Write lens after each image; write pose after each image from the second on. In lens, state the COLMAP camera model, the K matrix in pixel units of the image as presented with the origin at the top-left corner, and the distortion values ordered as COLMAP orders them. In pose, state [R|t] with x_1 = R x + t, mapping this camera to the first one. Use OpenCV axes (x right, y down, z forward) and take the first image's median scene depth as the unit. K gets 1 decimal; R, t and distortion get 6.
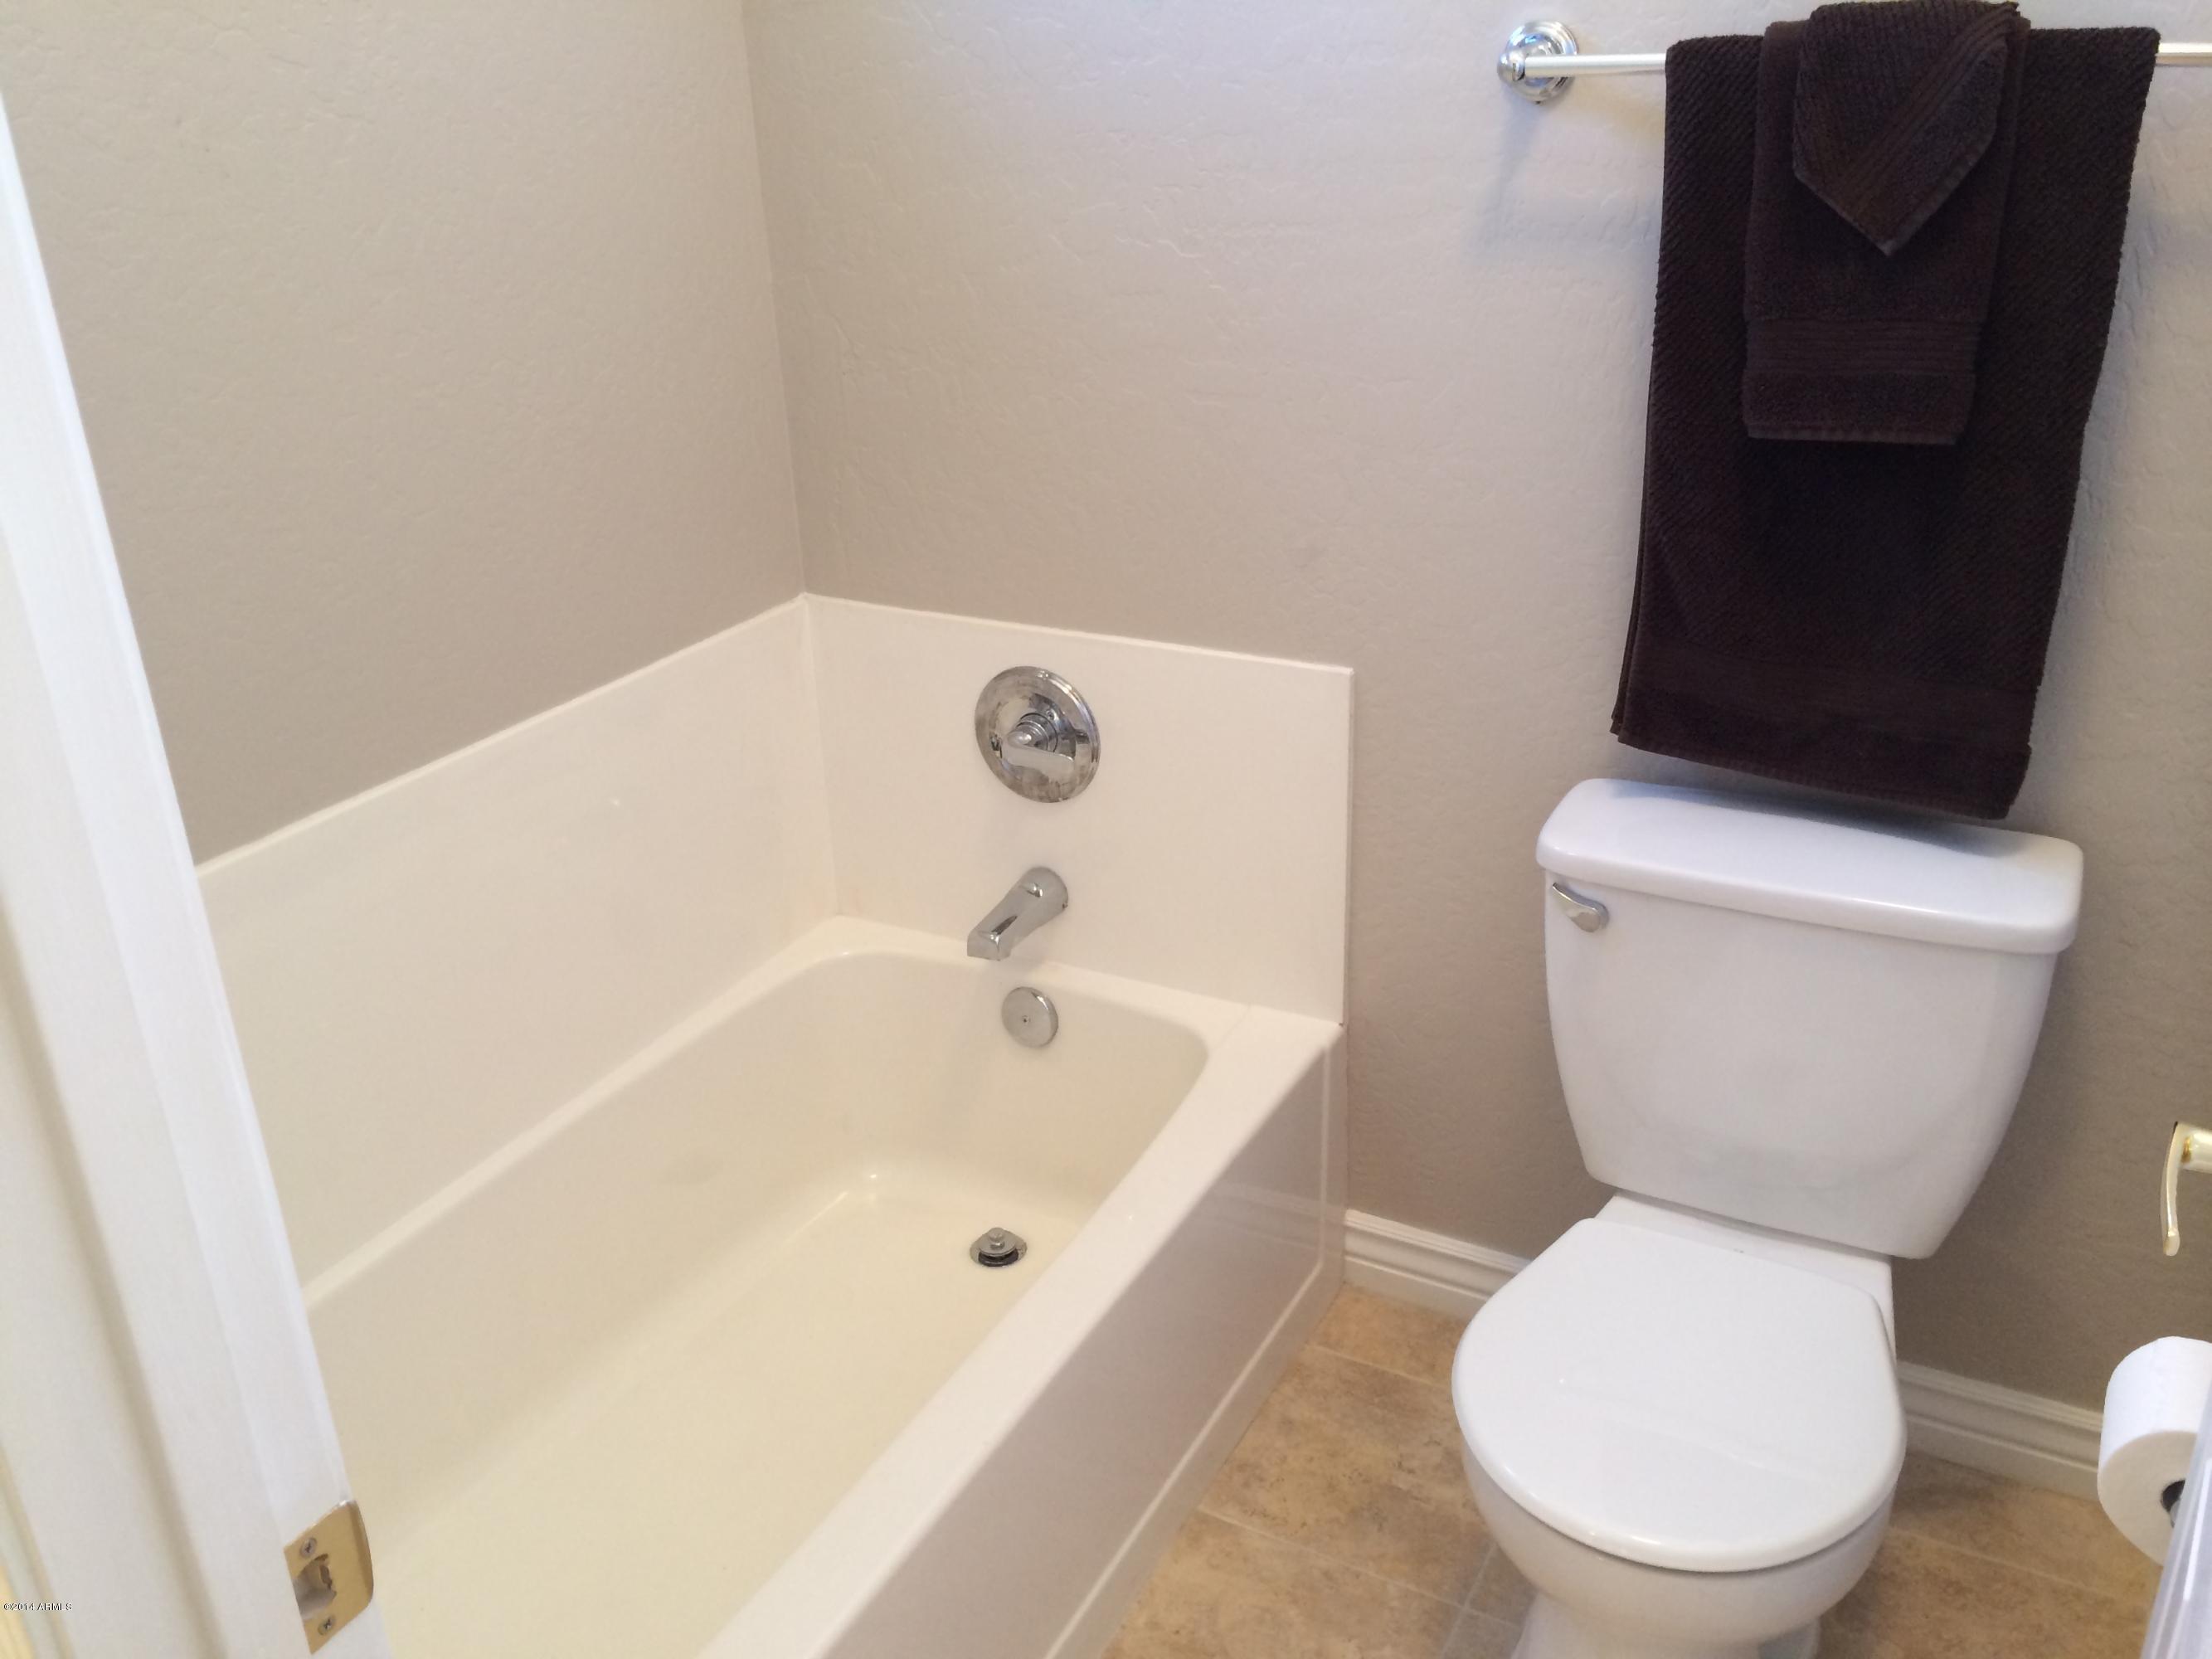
lens RADIAL K [[1843.8, 0, 1104.0], [0, 1843.8, 796.9], [0, 0, 1]] dist [0.080345, -0.141241]
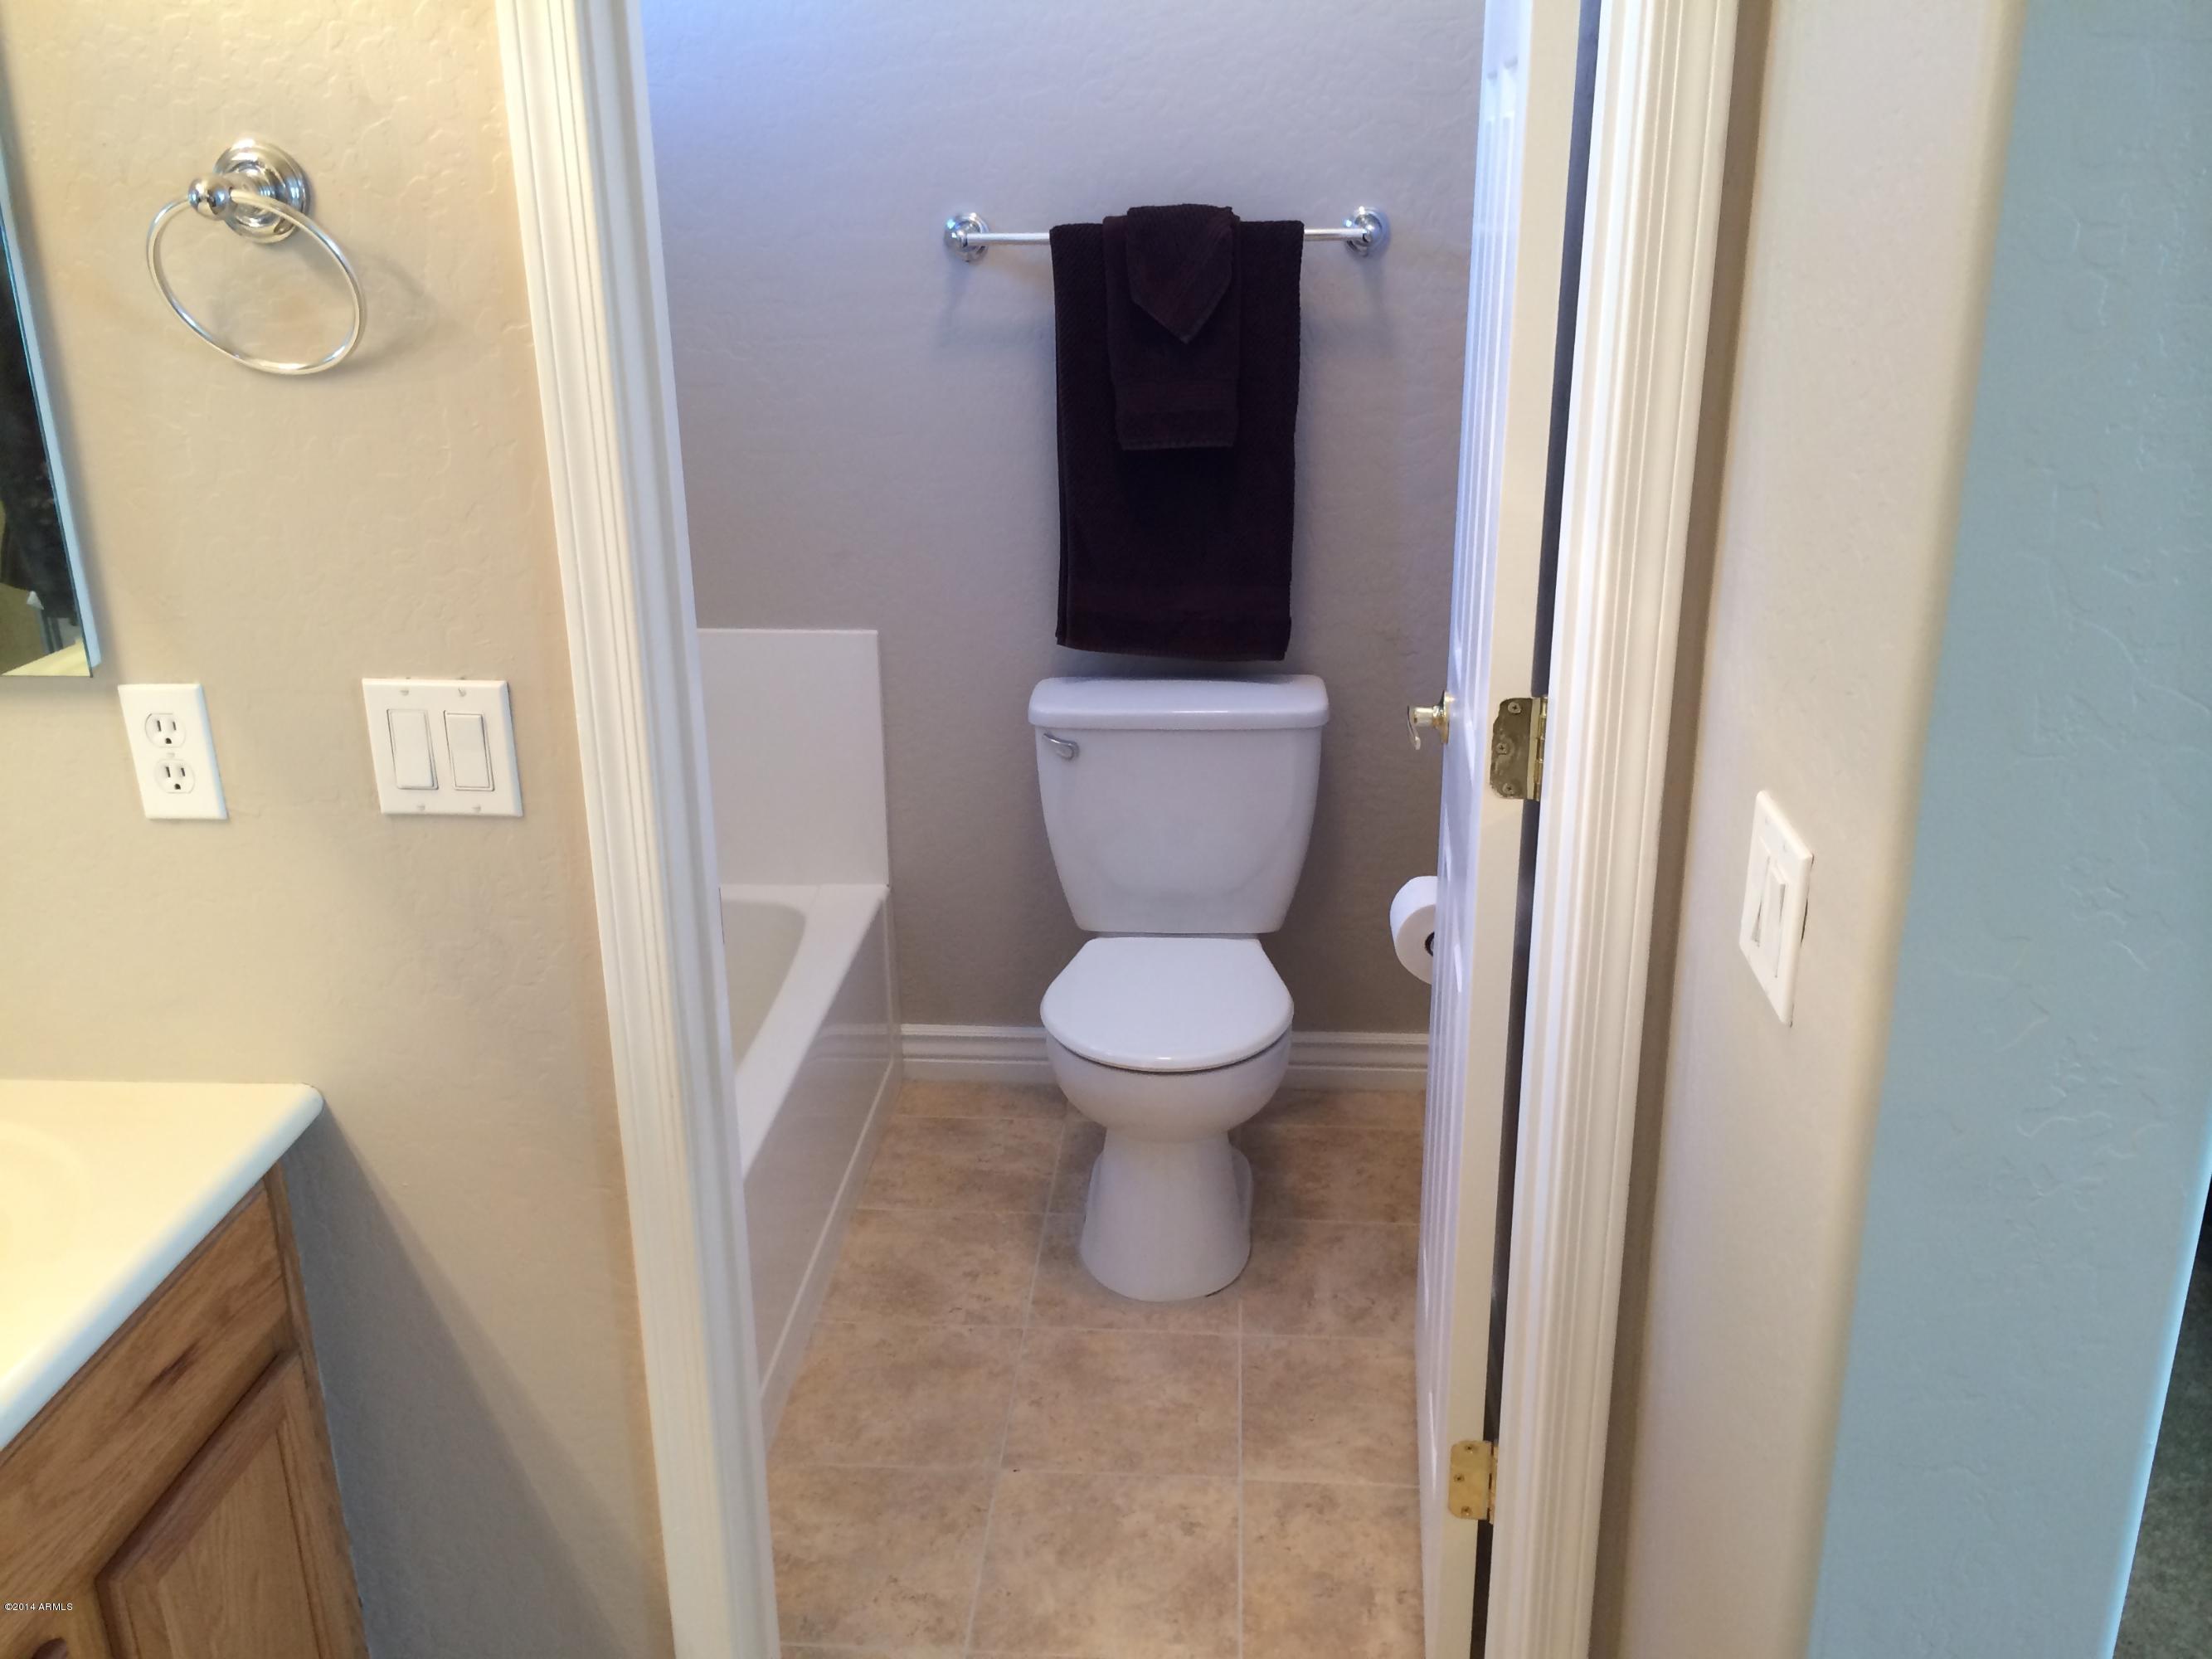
lens RADIAL K [[1843.8, 0, 1104.0], [0, 1843.8, 796.9], [0, 0, 1]] dist [0.080345, -0.141241]
pose [[0.906386, -0.109748, 0.407945, -0.373061], [0.145374, 0.987717, -0.057277, 0.202660], [-0.396649, 0.111220, 0.911208, -0.479521]]
